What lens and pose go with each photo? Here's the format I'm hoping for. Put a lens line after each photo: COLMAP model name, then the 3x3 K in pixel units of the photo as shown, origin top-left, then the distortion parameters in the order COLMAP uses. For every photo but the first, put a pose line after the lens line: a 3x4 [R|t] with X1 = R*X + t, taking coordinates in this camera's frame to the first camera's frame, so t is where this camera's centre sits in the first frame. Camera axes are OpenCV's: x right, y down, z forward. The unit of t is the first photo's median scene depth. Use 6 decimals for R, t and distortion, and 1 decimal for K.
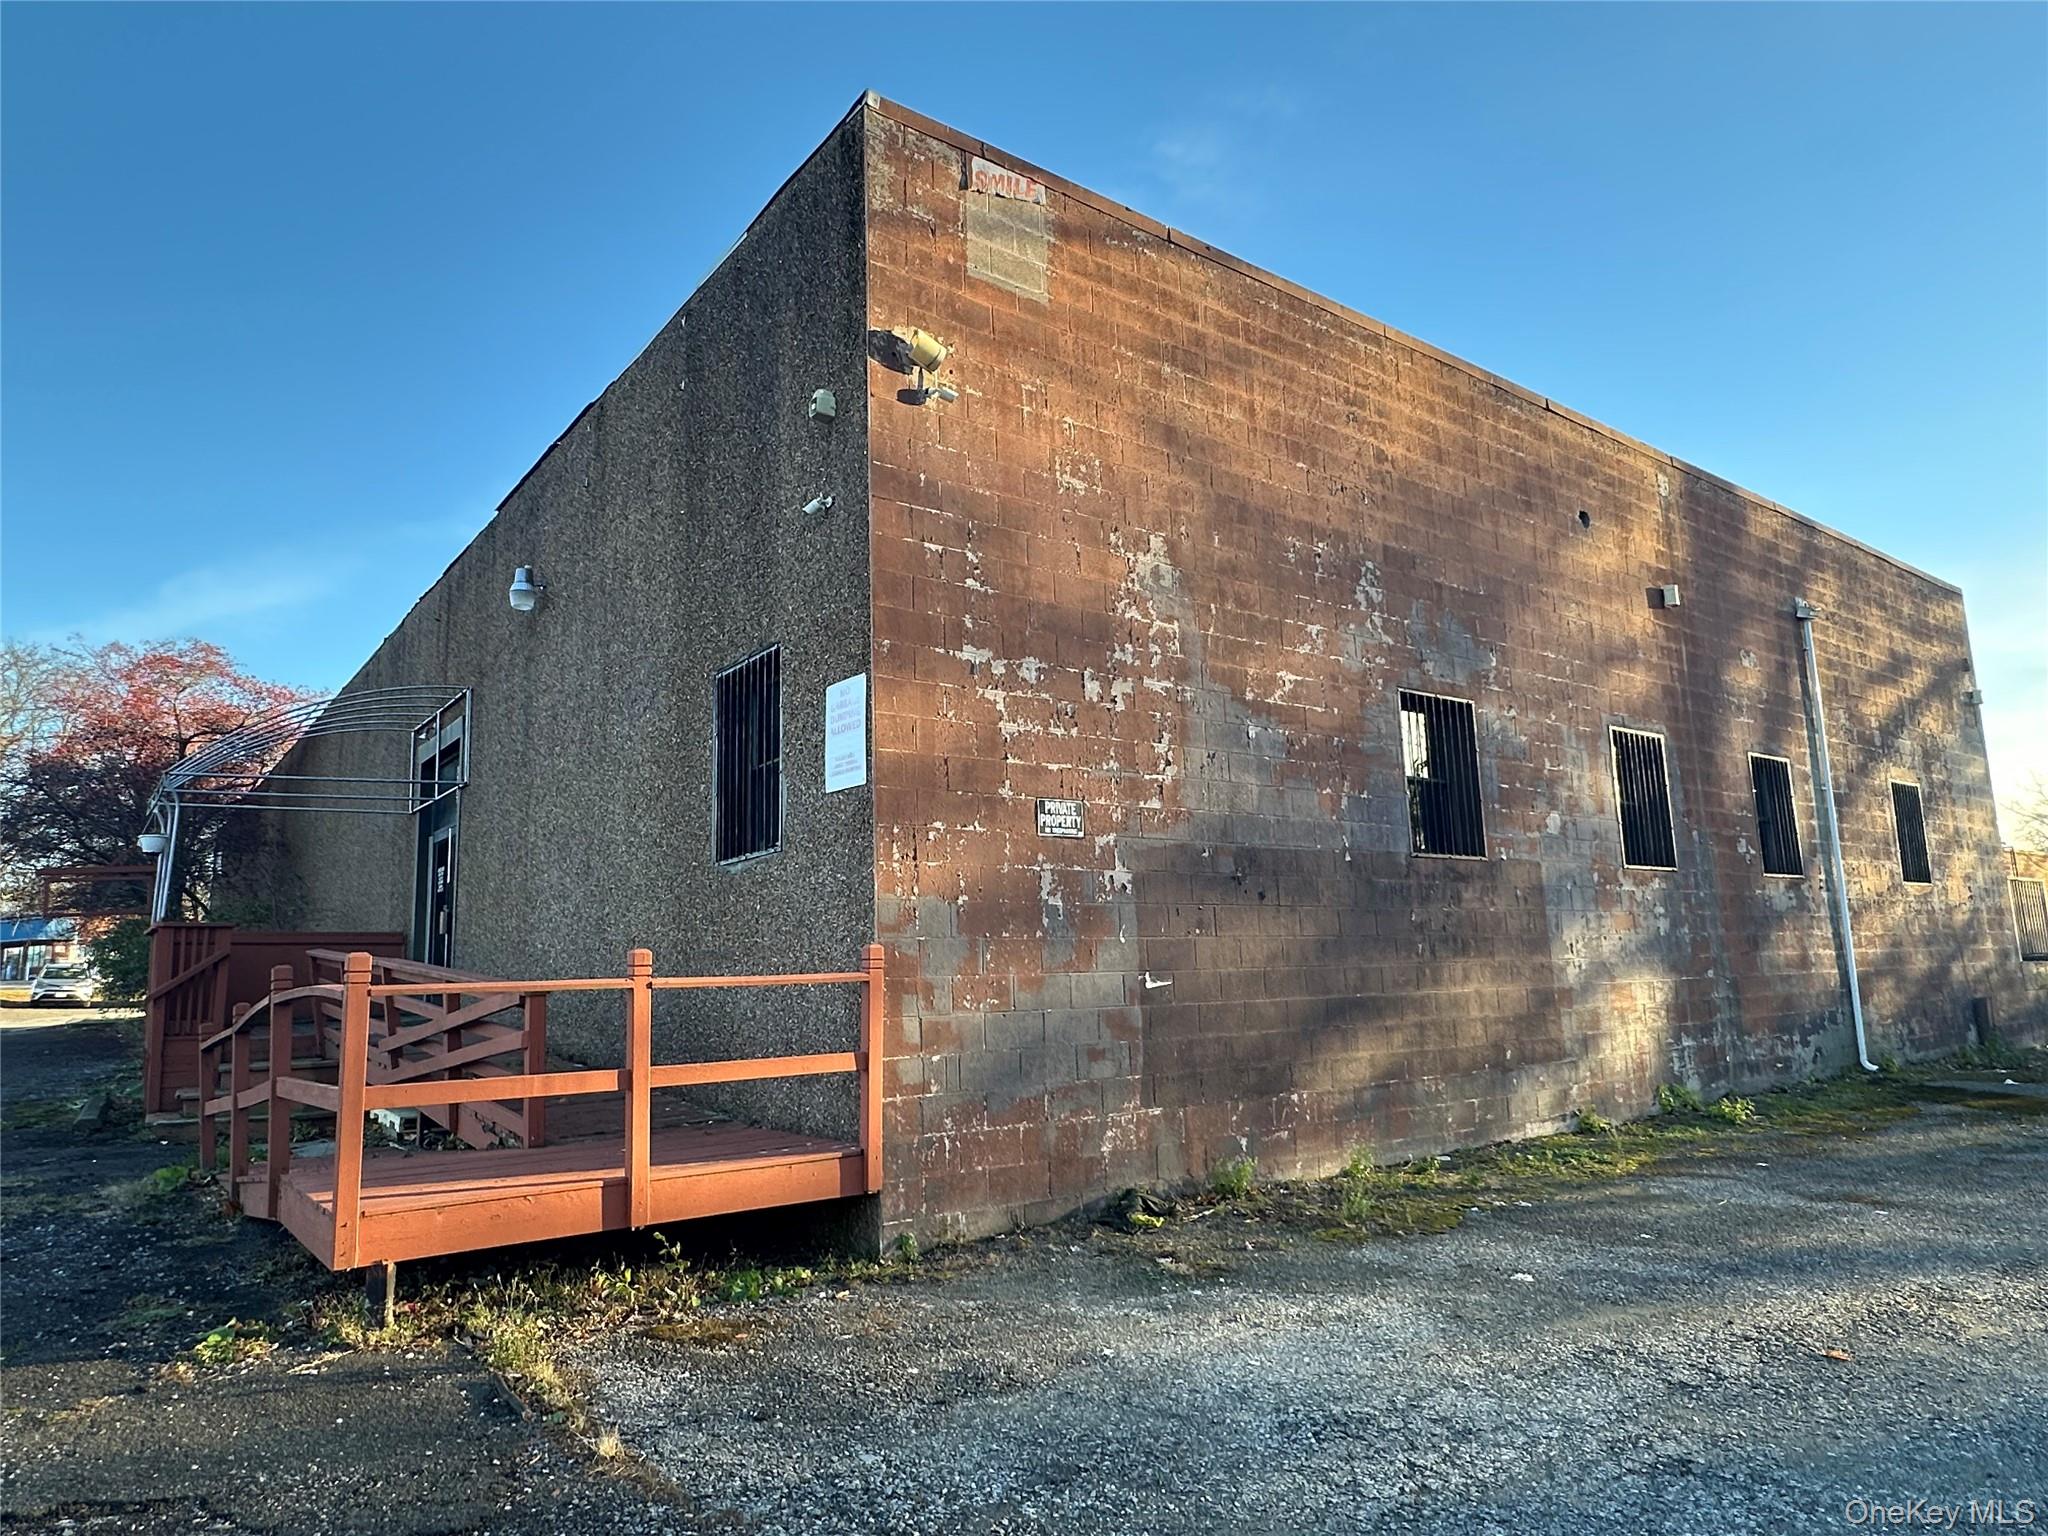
lens RADIAL K [[1257.7, 0, 1026.2], [0, 1257.7, 784.3], [0, 0, 1]] dist [-0.002944, 0.000565]
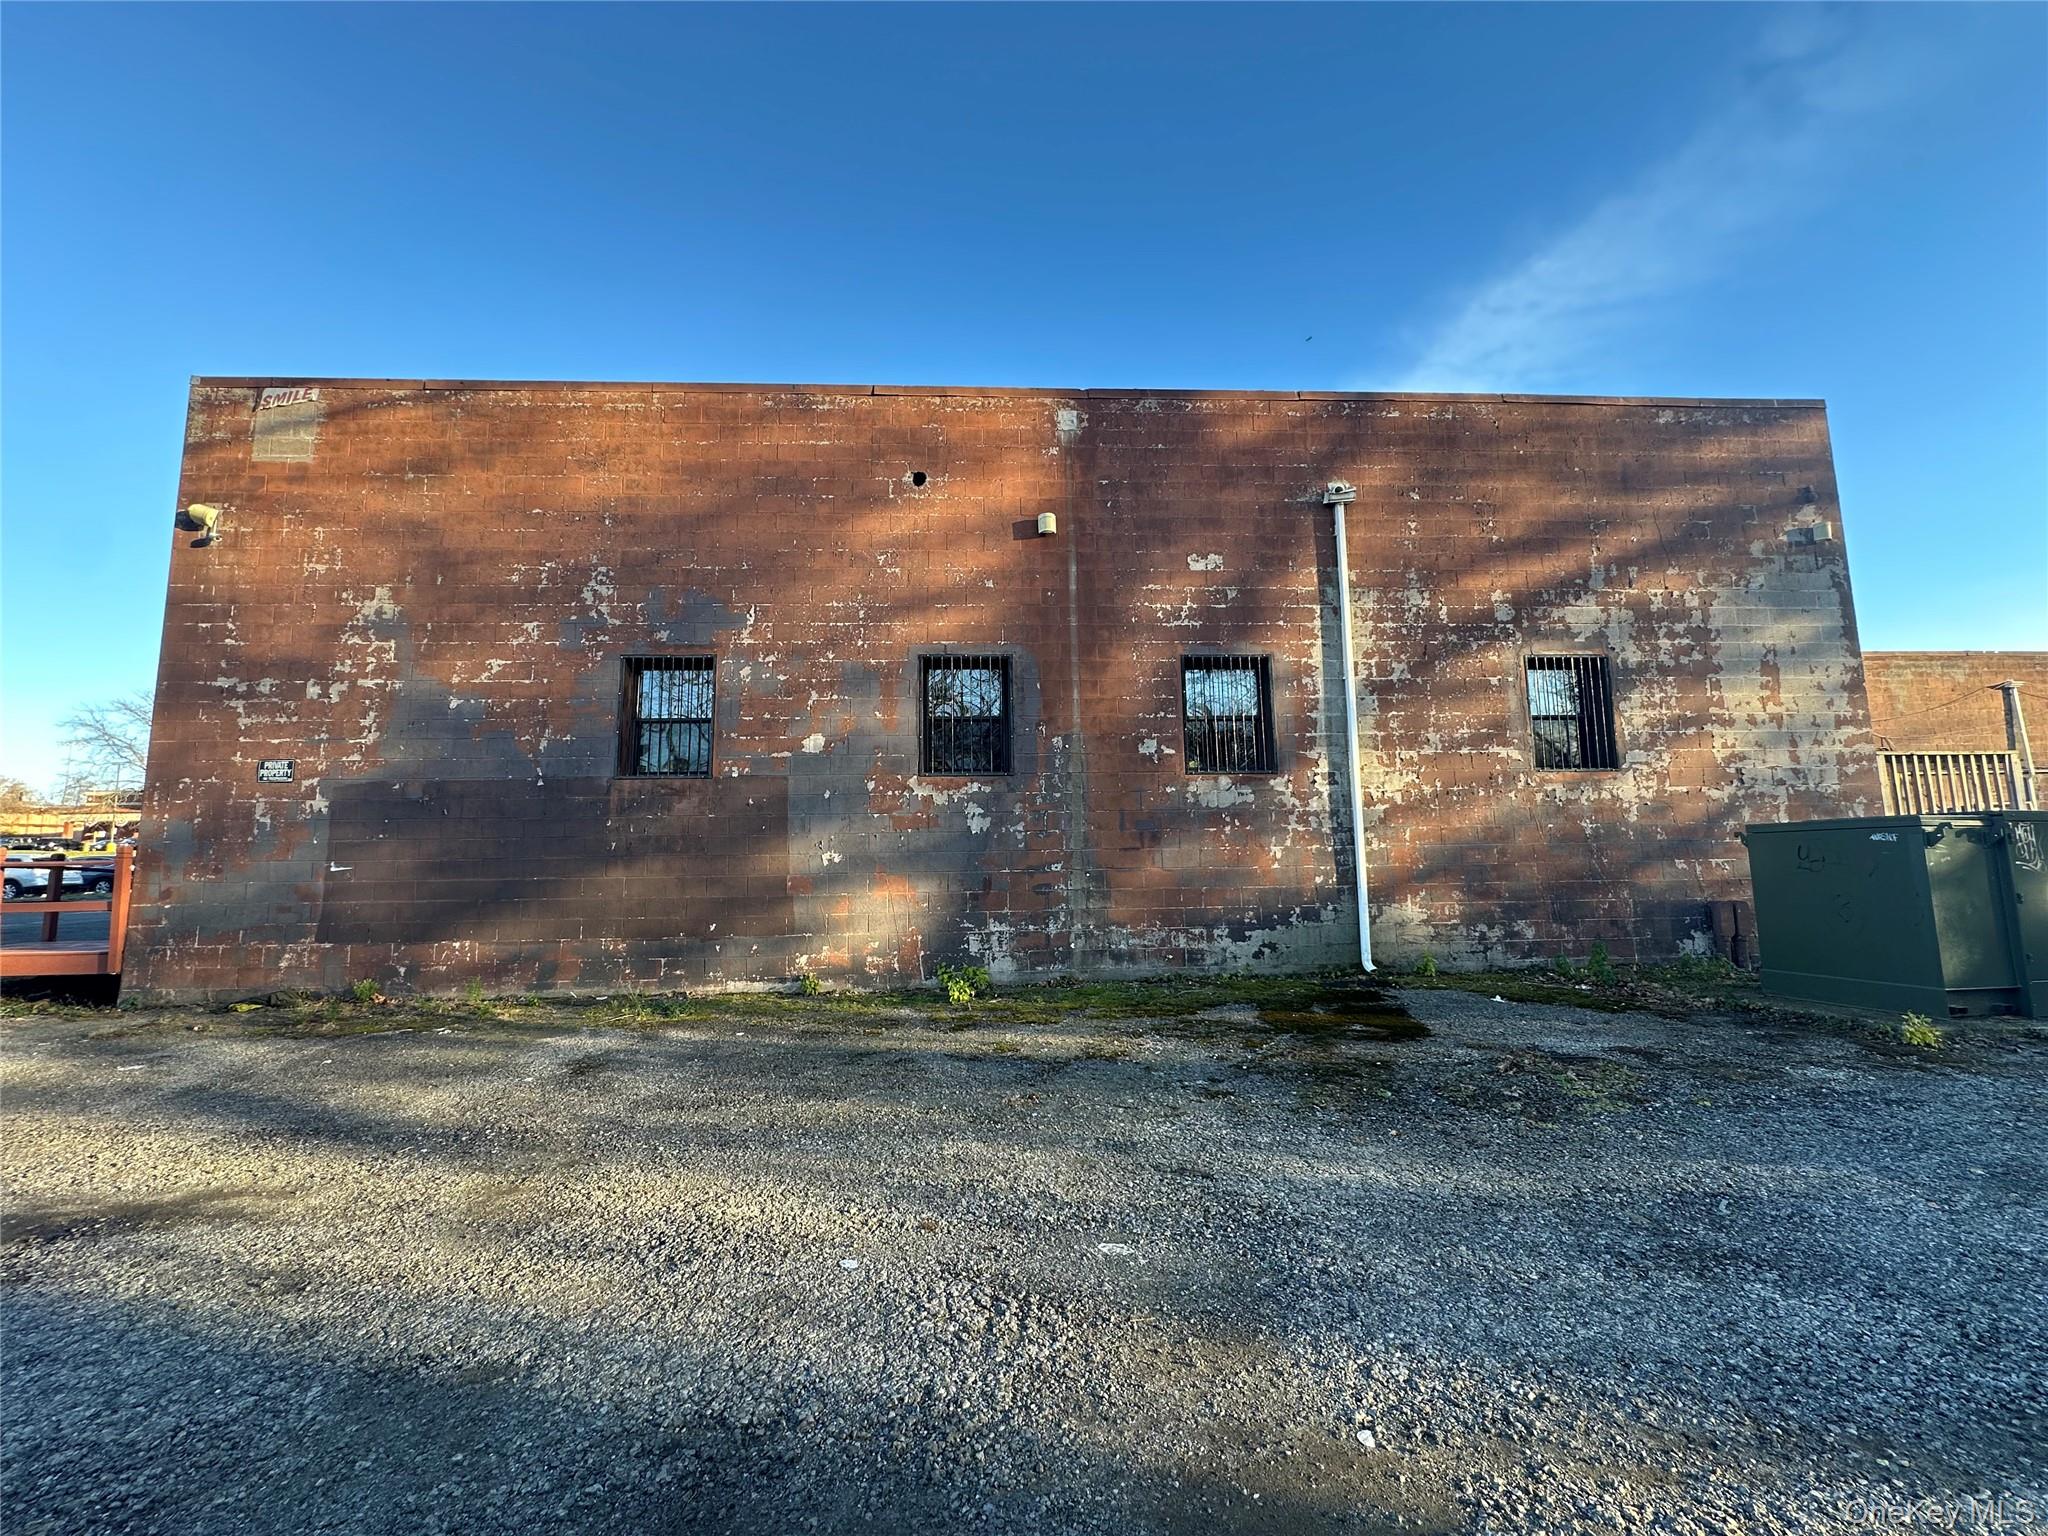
lens RADIAL K [[810.1, 0, 1020.4], [0, 810.1, 770.9], [0, 0, 1]] dist [-0.001014, -0.000402]
pose [[0.826974, -0.045031, -0.560434, 1.323272], [0.075659, 0.996634, 0.031562, 0.061357], [0.557126, -0.068502, 0.827598, 0.585562]]
